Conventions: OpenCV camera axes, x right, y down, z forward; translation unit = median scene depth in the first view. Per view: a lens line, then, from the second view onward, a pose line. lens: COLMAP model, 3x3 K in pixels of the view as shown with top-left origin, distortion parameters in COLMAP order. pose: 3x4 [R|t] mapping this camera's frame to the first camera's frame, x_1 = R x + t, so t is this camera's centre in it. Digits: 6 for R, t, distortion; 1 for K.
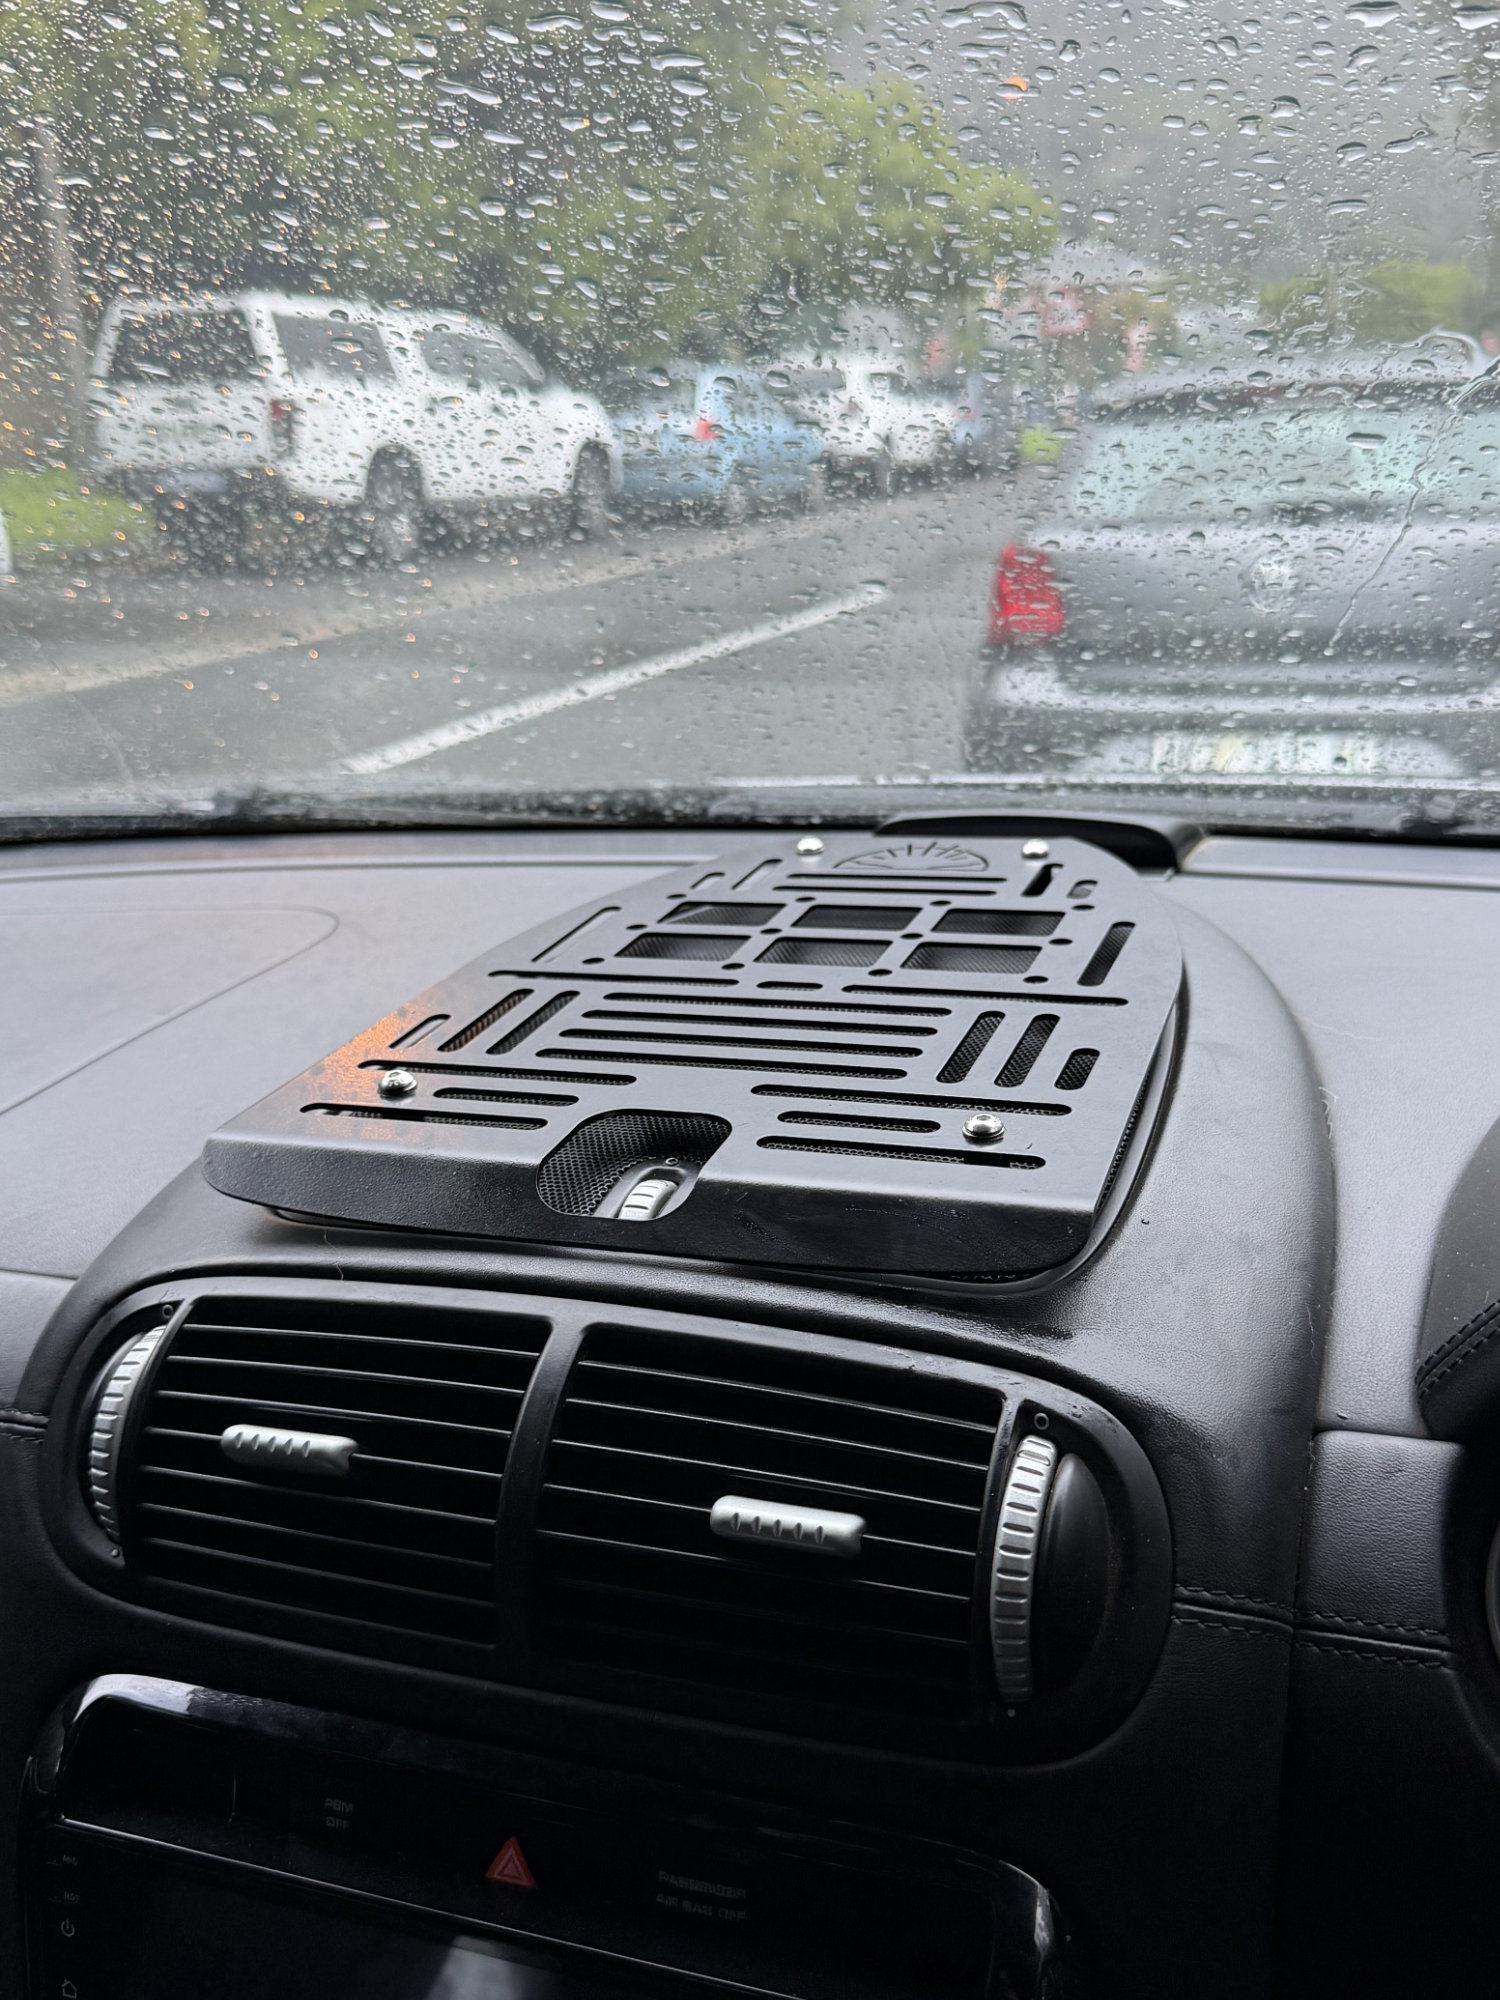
lens RADIAL K [[1402.0, 0, 751.1], [0, 1402.0, 1004.5], [0, 0, 1]] dist [-0.027016, -0.002189]
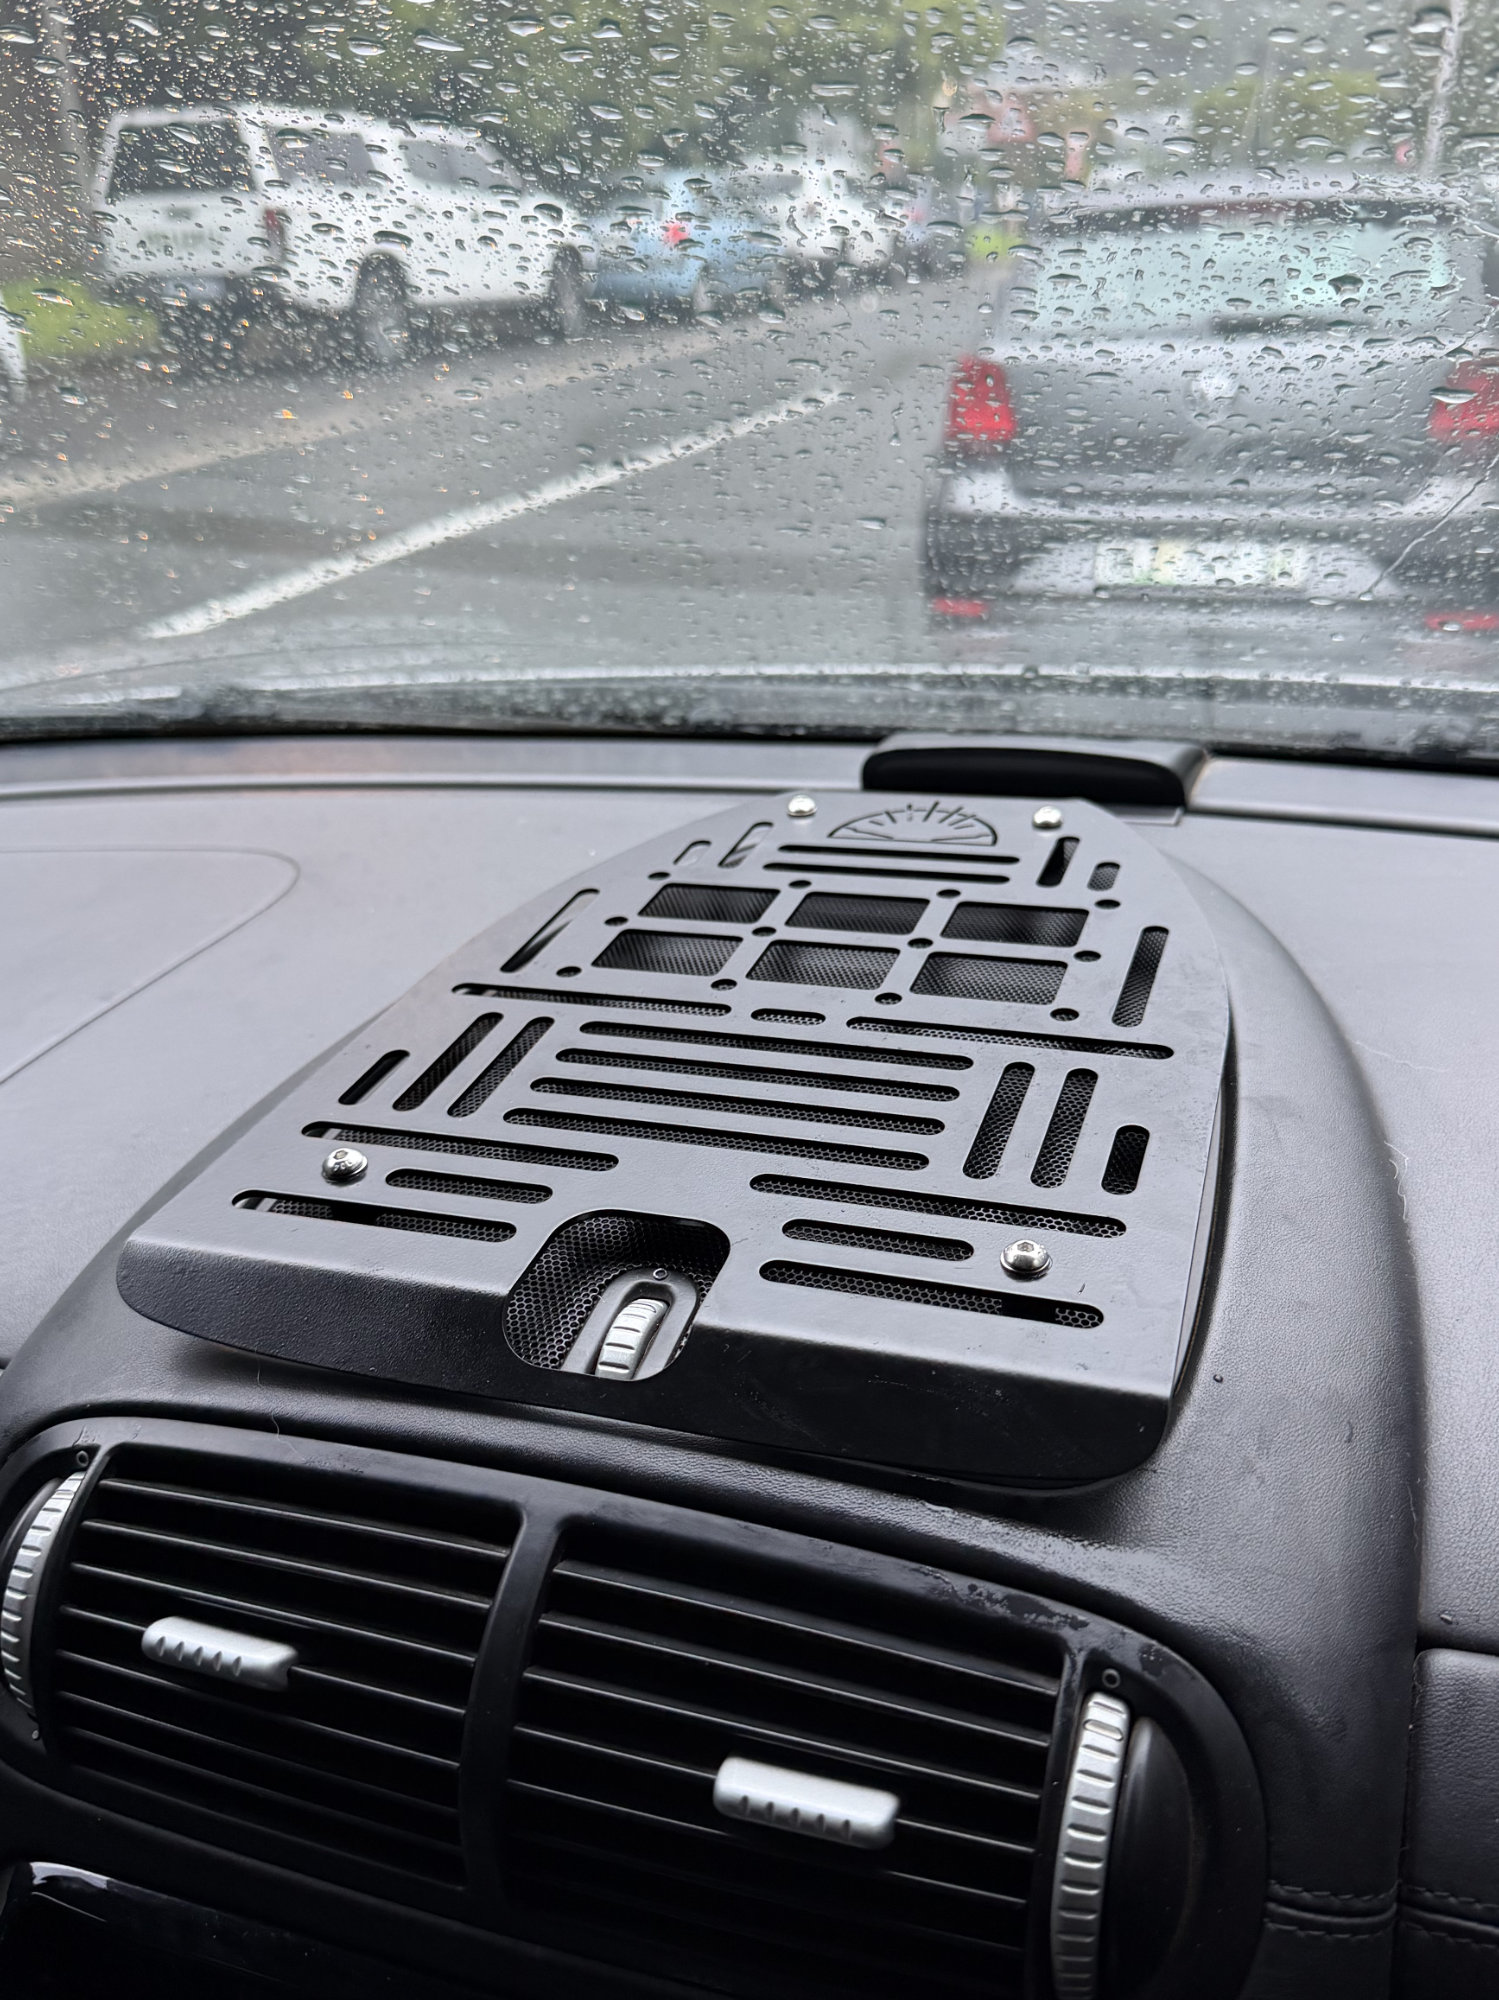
lens RADIAL K [[1402.0, 0, 747.5], [0, 1402.0, 993.9], [0, 0, 1]] dist [-0.027016, -0.002189]
pose [[0.999918, -0.006971, 0.010786, -0.010684], [0.006170, 0.997346, 0.072544, -0.123127], [-0.011263, -0.072472, 0.997307, 0.145927]]
